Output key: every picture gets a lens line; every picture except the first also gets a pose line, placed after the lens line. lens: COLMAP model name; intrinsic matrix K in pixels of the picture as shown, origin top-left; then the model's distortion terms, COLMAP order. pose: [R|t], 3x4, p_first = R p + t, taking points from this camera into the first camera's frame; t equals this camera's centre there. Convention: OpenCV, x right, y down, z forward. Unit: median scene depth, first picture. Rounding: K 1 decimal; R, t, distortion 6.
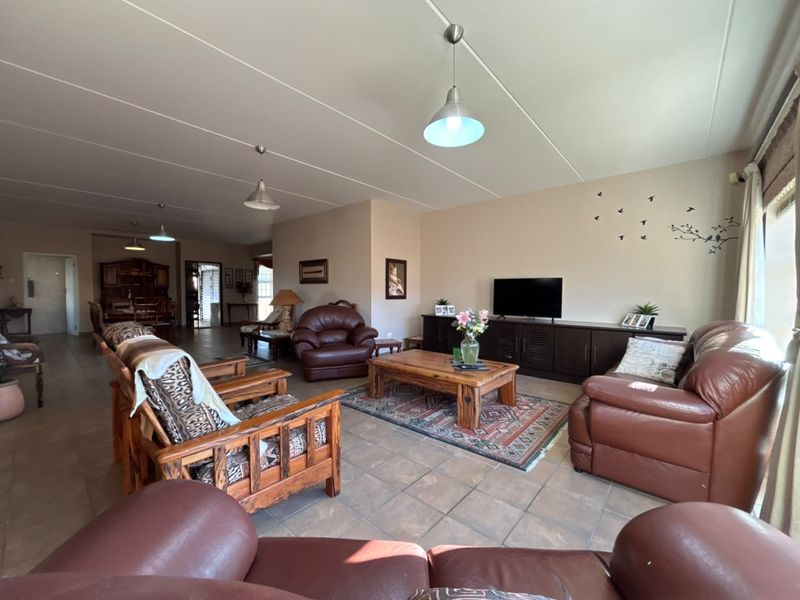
lens RADIAL K [[327.2, 0, 397.0], [0, 327.2, 298.1], [0, 0, 1]] dist [0.001071, 0.000157]
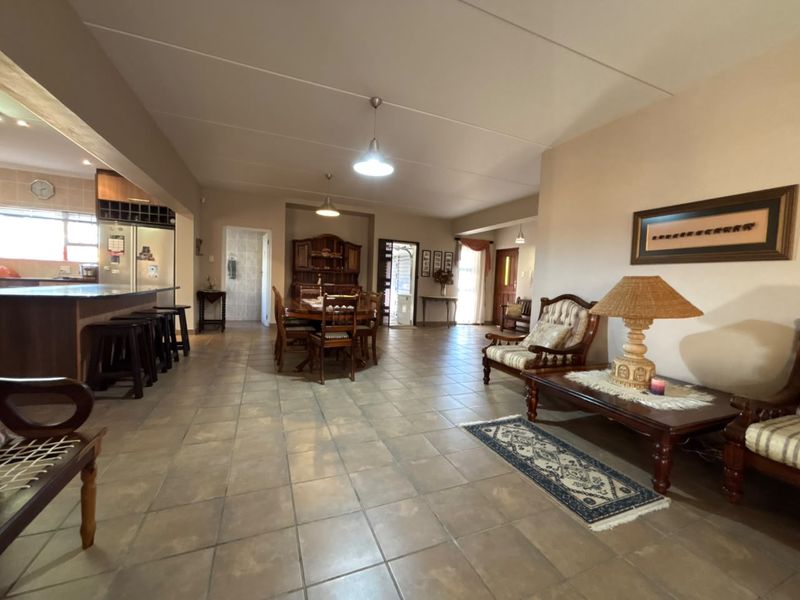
lens RADIAL K [[327.2, 0, 406.2], [0, 327.2, 298.0], [0, 0, 1]] dist [0.001071, 0.000157]
pose [[0.908456, 0.054645, -0.414393, -0.239792], [-0.047823, 0.998495, 0.026828, 0.001443], [0.415236, -0.004555, 0.909702, 0.297359]]
